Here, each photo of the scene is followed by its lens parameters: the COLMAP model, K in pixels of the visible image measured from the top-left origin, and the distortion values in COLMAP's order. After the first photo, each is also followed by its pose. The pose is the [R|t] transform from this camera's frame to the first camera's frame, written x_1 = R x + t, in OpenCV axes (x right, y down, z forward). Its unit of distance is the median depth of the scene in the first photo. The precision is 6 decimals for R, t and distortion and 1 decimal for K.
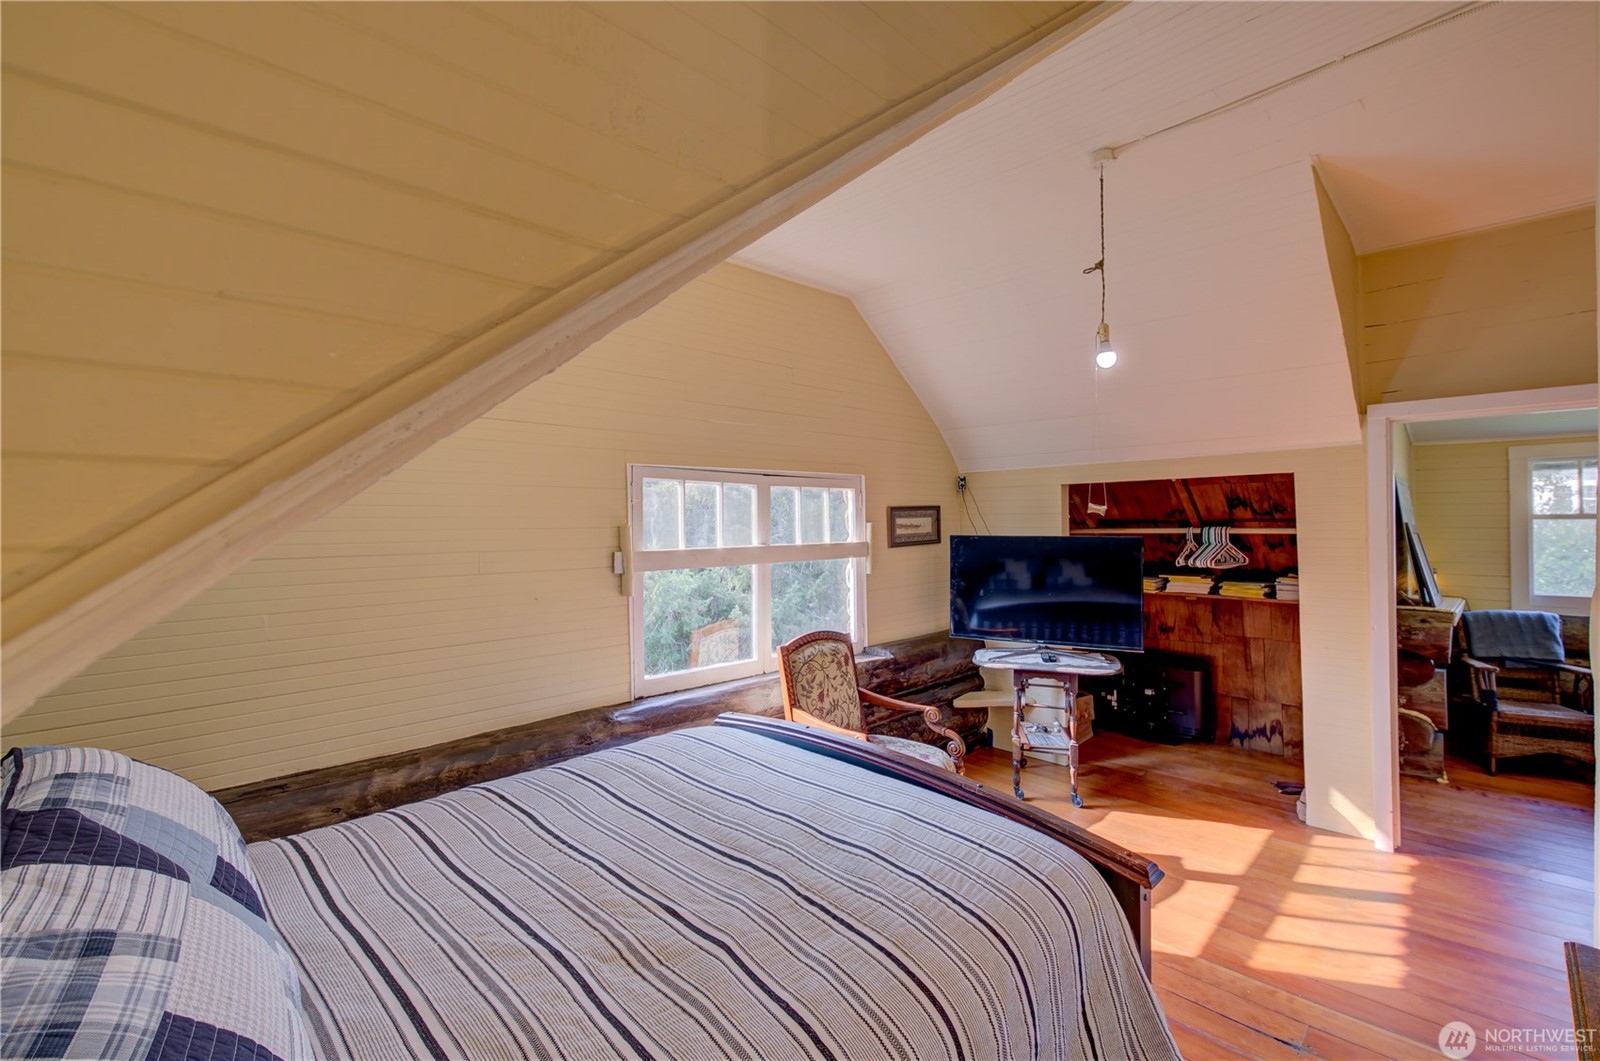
lens RADIAL K [[673.0, 0, 802.6], [0, 673.0, 522.6], [0, 0, 1]] dist [-0.002609, -0.000313]
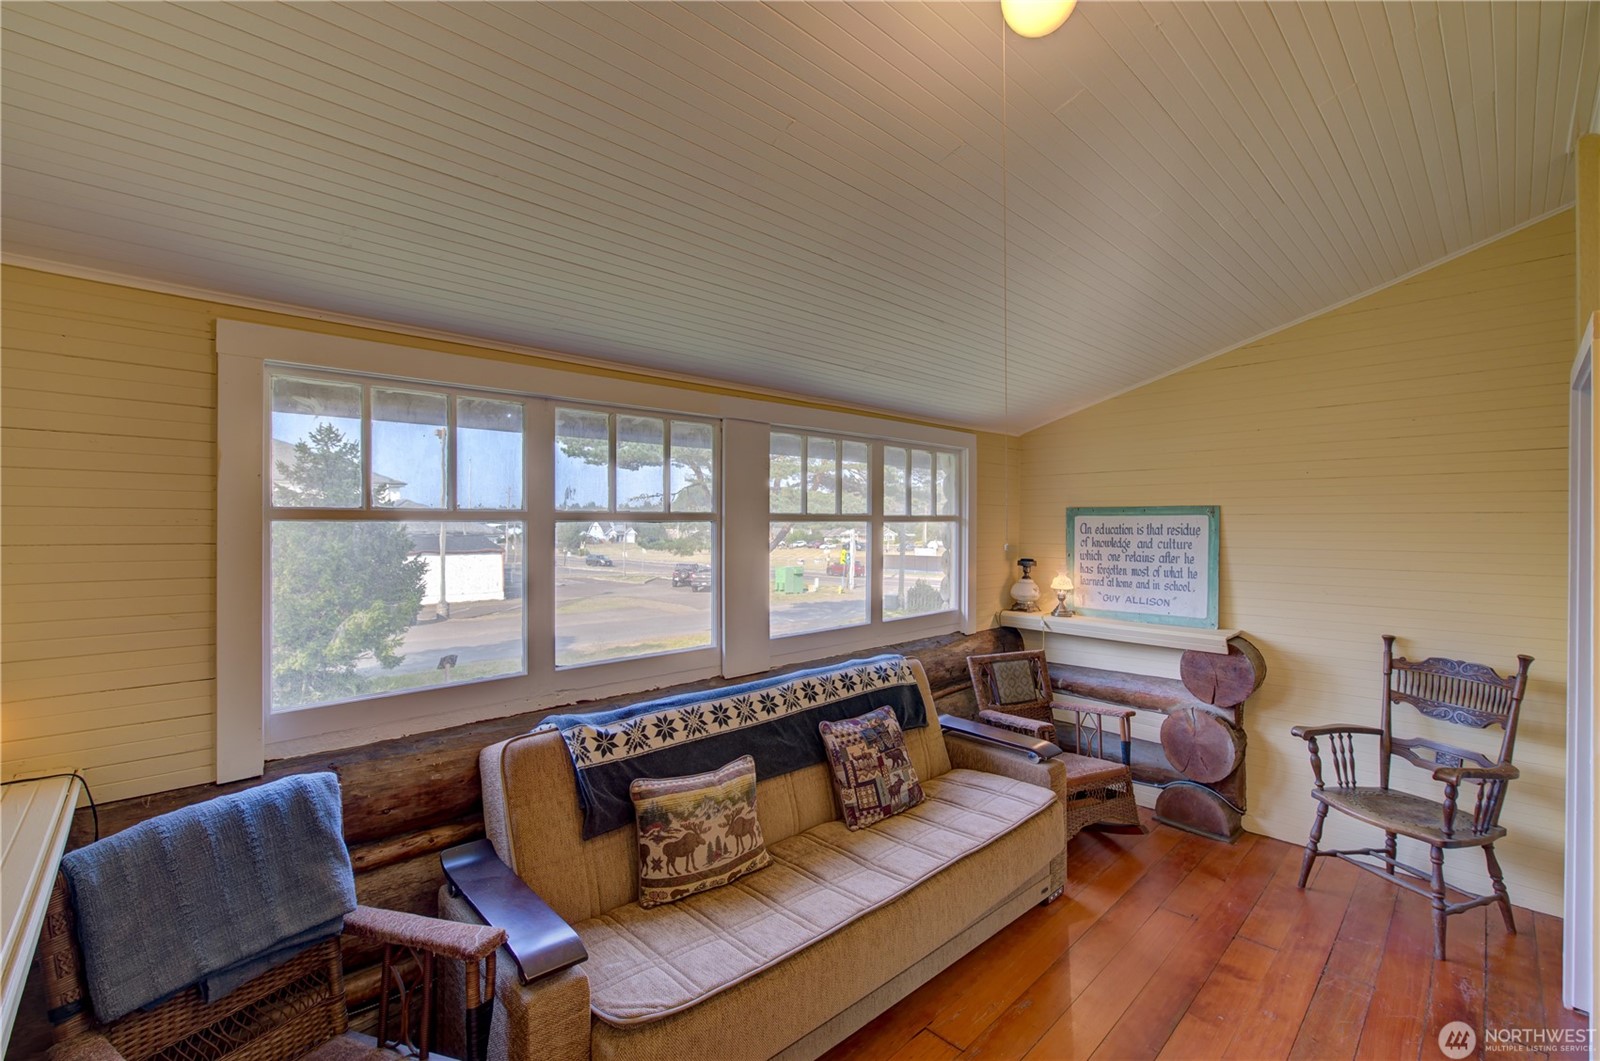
lens RADIAL K [[673.0, 0, 801.3], [0, 673.0, 525.8], [0, 0, 1]] dist [-0.002609, -0.000313]
pose [[-0.001059, 0.011658, 0.999931, 0.720093], [-0.007154, 0.999906, -0.011665, 0.000398], [-0.999974, -0.007165, -0.000975, 0.712827]]
